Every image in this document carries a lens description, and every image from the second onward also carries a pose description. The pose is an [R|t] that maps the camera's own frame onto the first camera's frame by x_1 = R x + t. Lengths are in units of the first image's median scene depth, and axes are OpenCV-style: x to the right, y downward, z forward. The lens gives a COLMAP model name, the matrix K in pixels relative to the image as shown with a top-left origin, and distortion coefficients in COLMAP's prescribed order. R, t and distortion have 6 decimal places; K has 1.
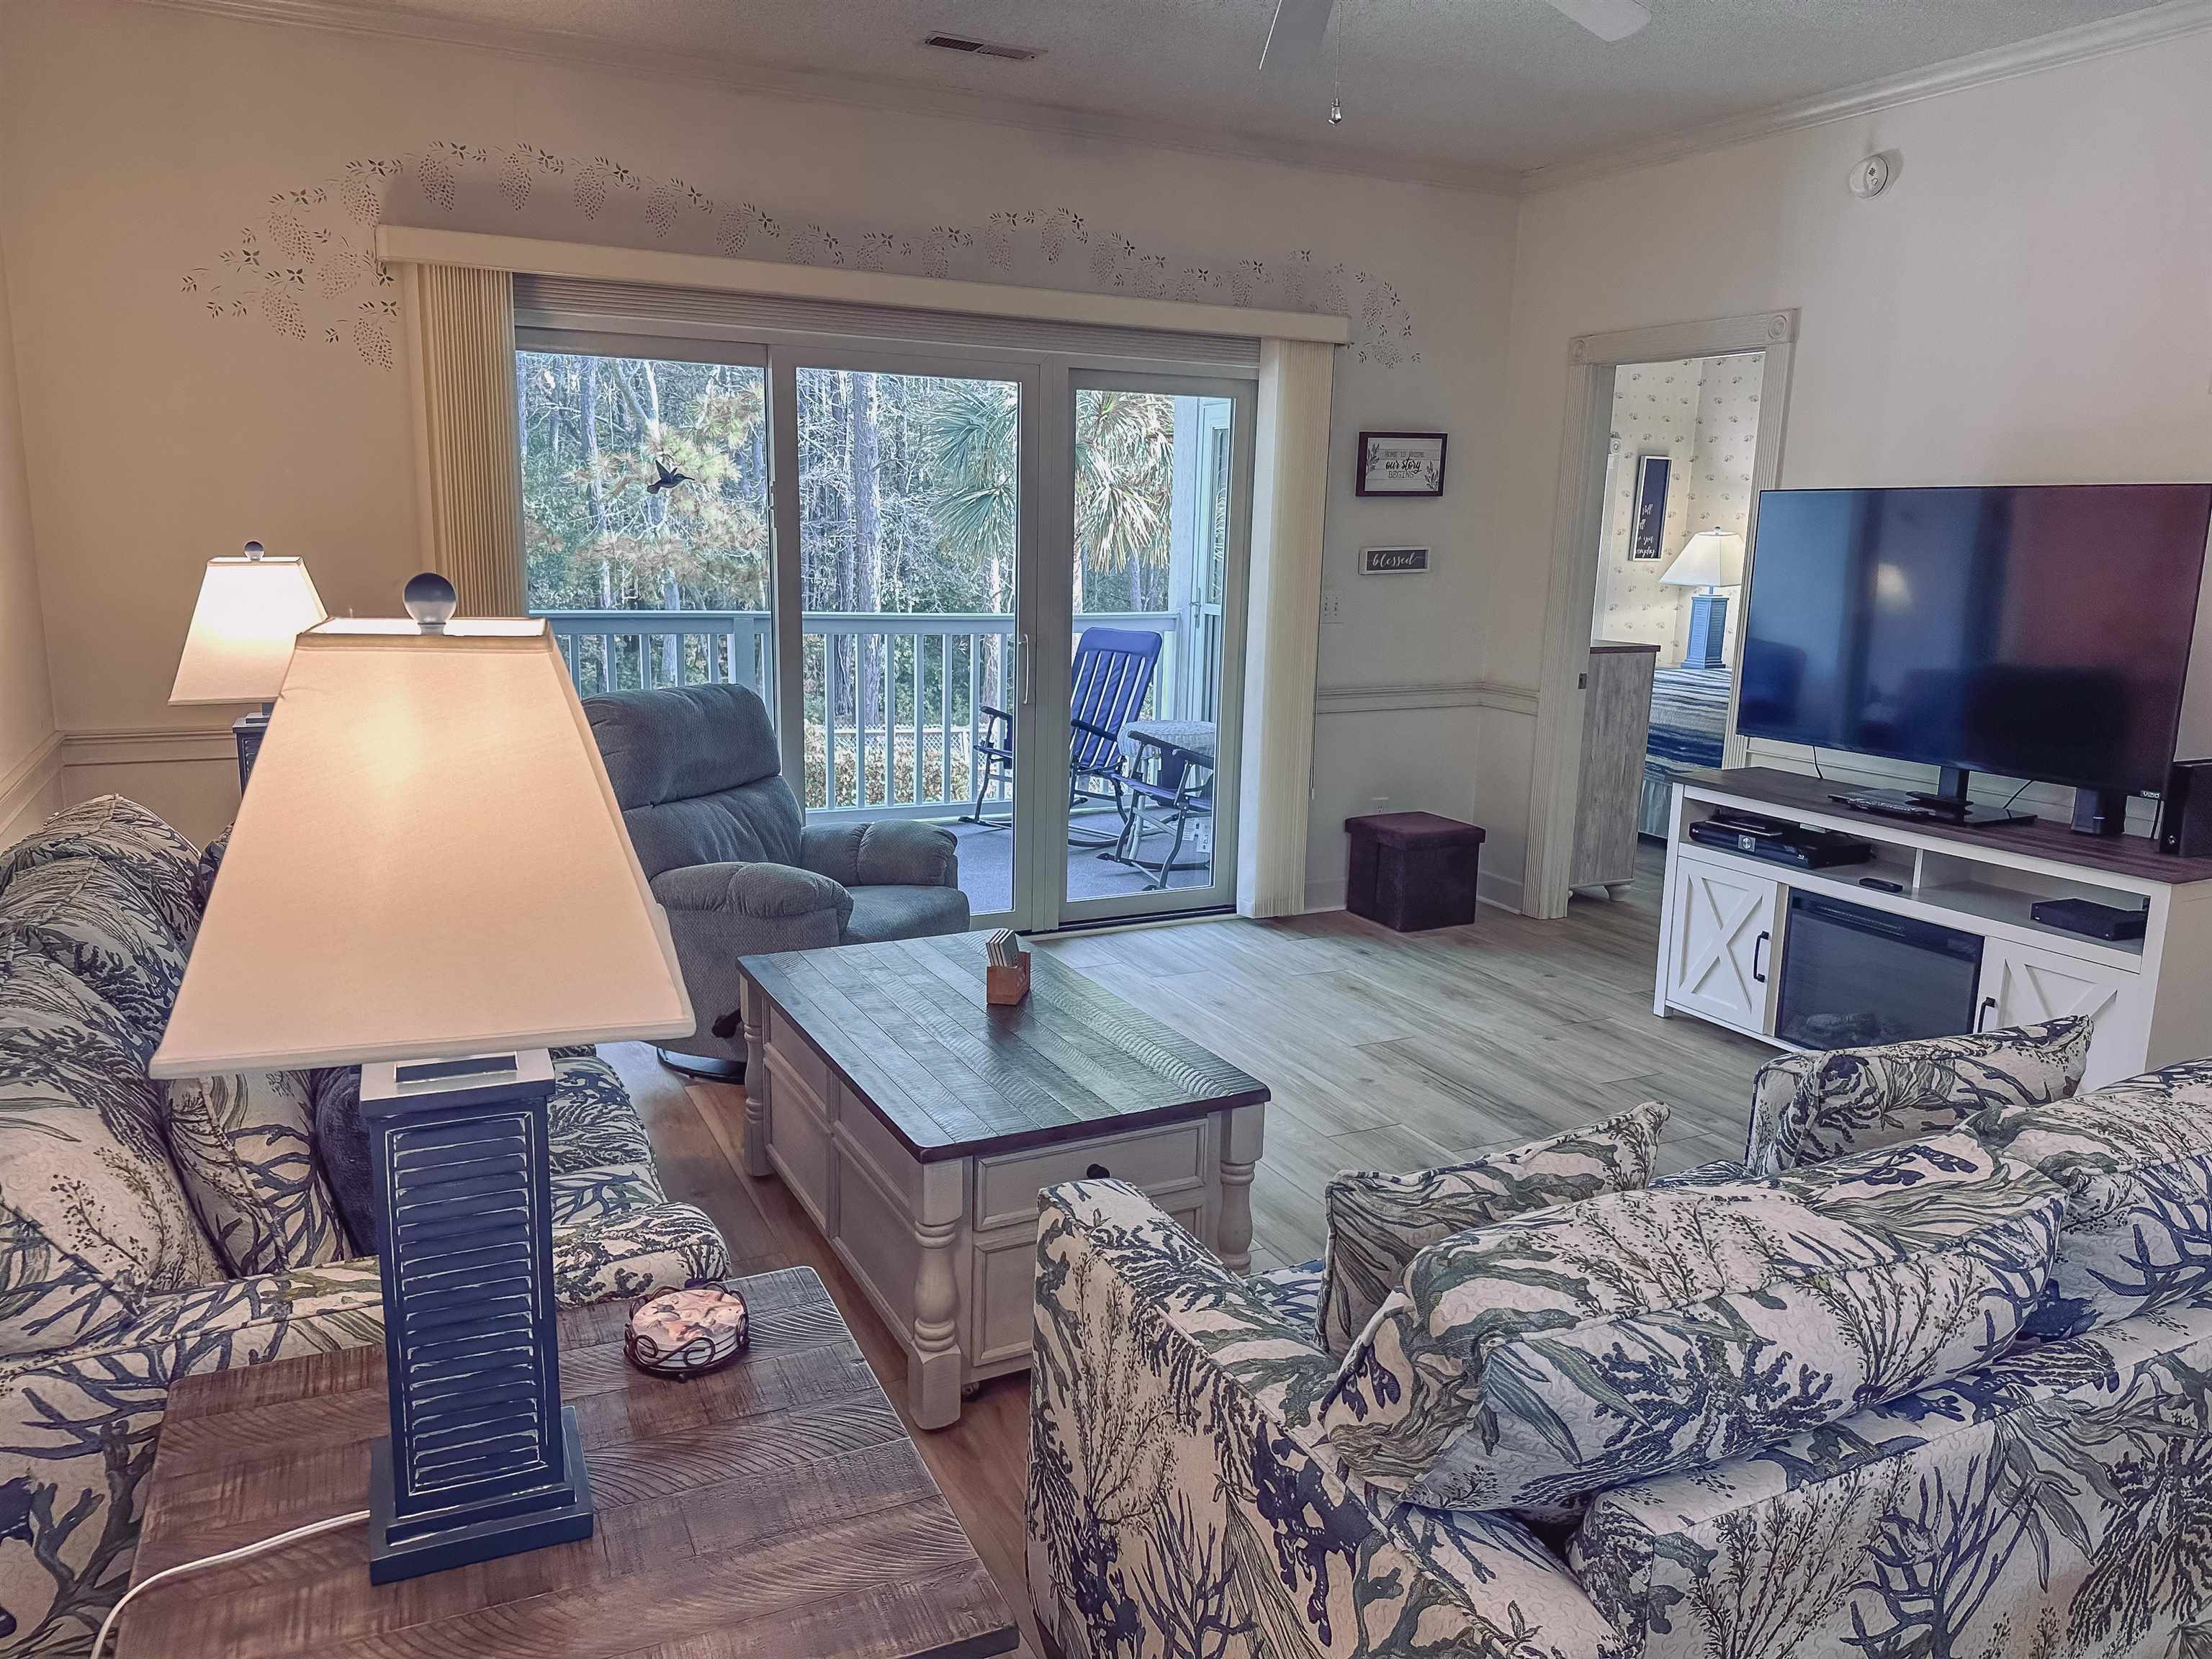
lens RADIAL K [[1570.9, 0, 1090.2], [0, 1570.9, 818.3], [0, 0, 1]] dist [0.033949, -0.039592]
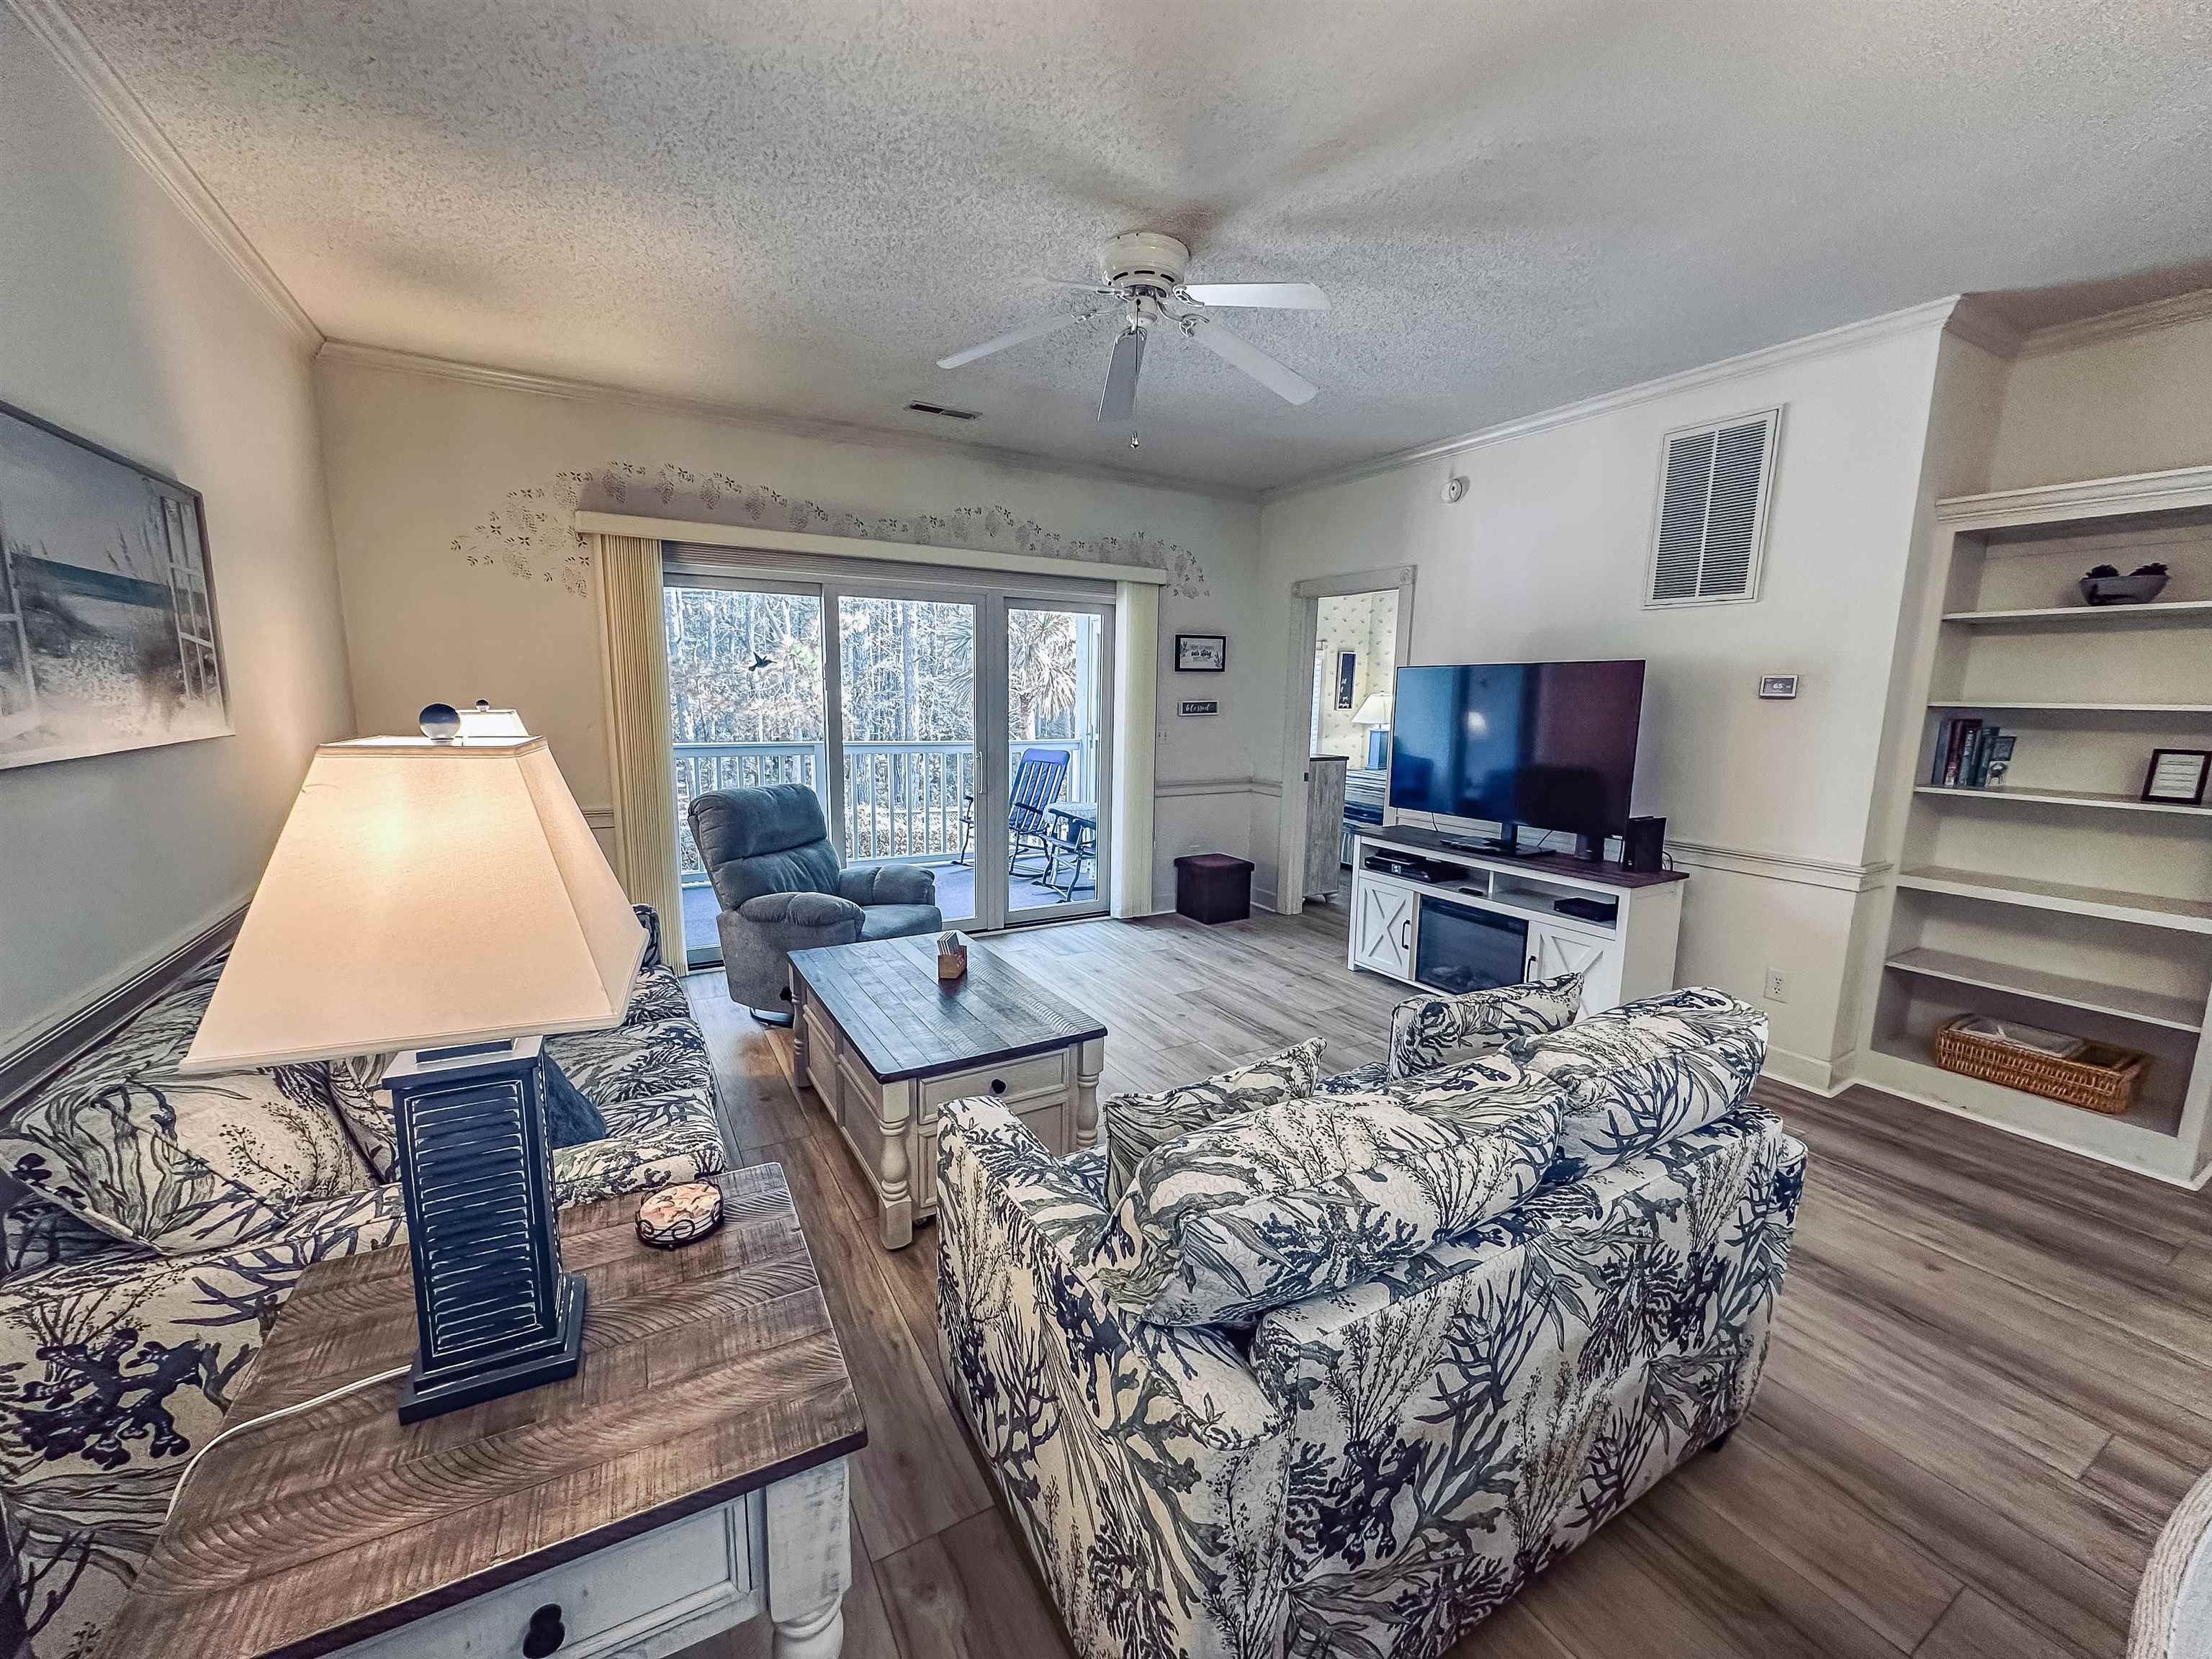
lens RADIAL K [[886.7, 0, 1106.6], [0, 886.7, 827.7], [0, 0, 1]] dist [-0.001775, 0.000592]
pose [[0.997945, -0.015631, 0.062146, 0.088623], [0.017823, 0.999233, -0.034871, -0.002992], [-0.061554, 0.035907, 0.997458, 0.111141]]
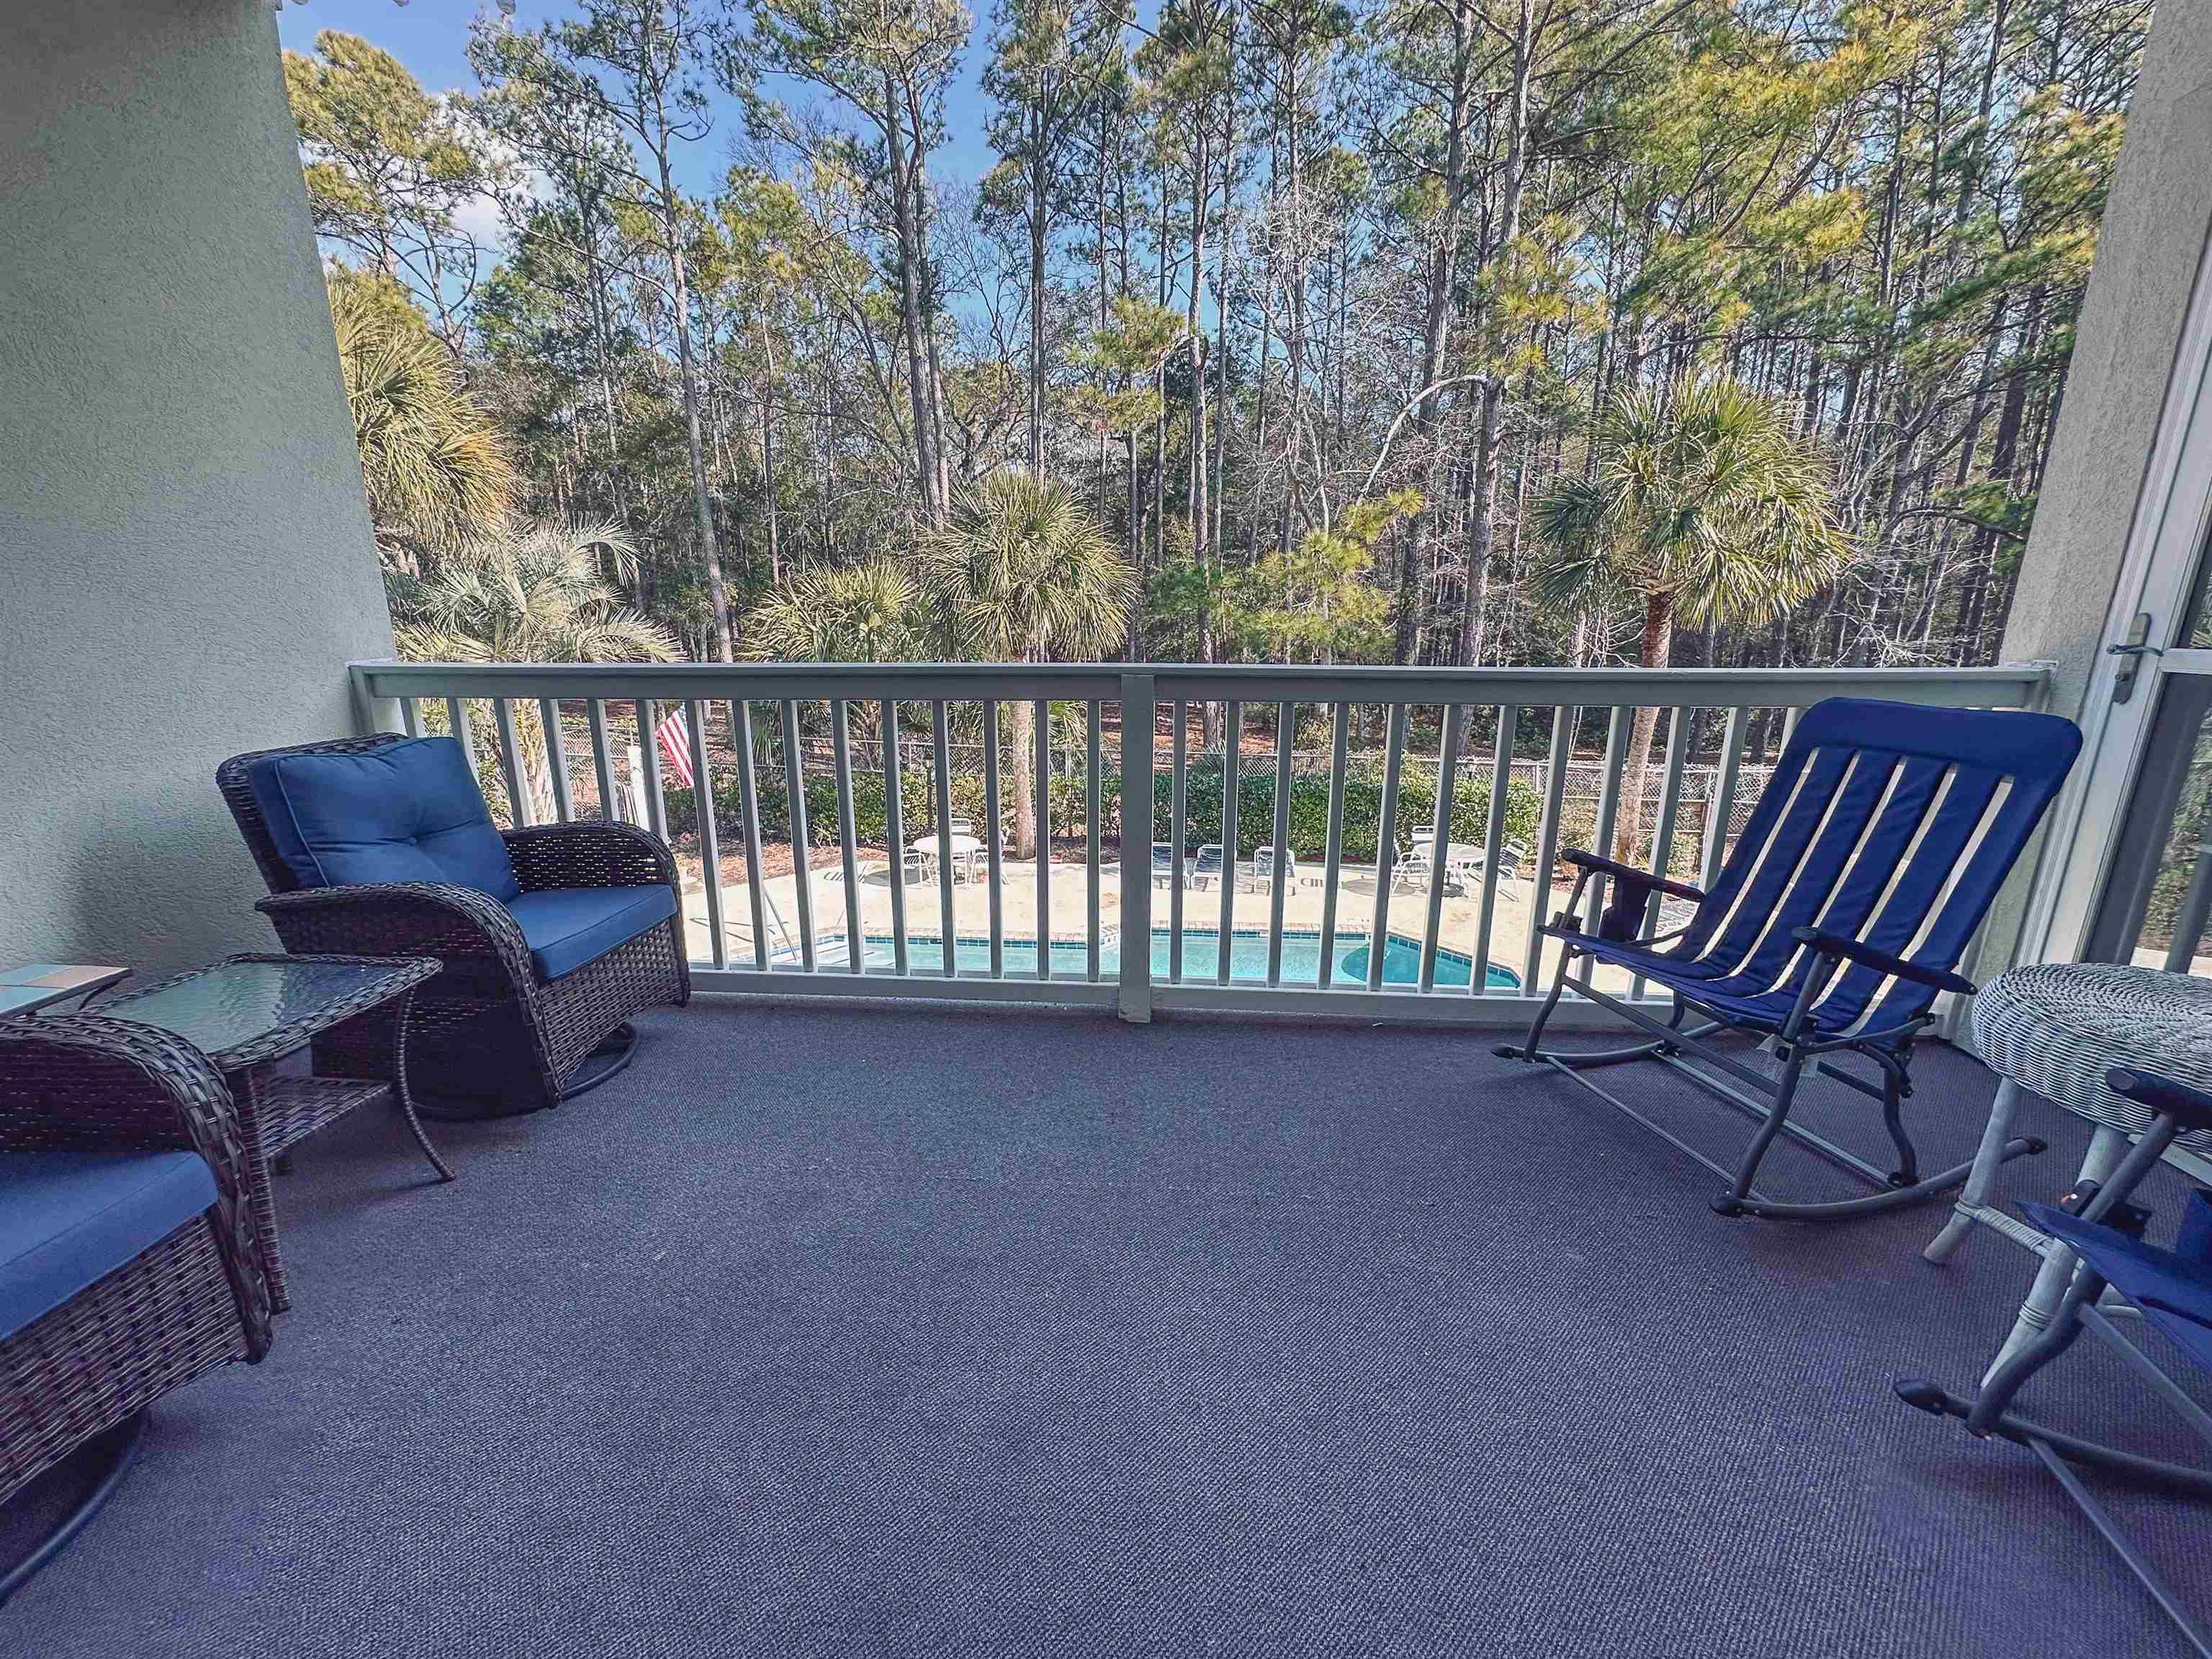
lens RADIAL K [[886.7, 0, 1093.3], [0, 886.7, 828.6], [0, 0, 1]] dist [-0.001775, 0.000592]
pose [[0.853434, 0.098222, -0.511862, -0.109866], [-0.071974, 0.994883, 0.070907, -0.188847], [0.516207, -0.023674, 0.856136, 1.407737]]
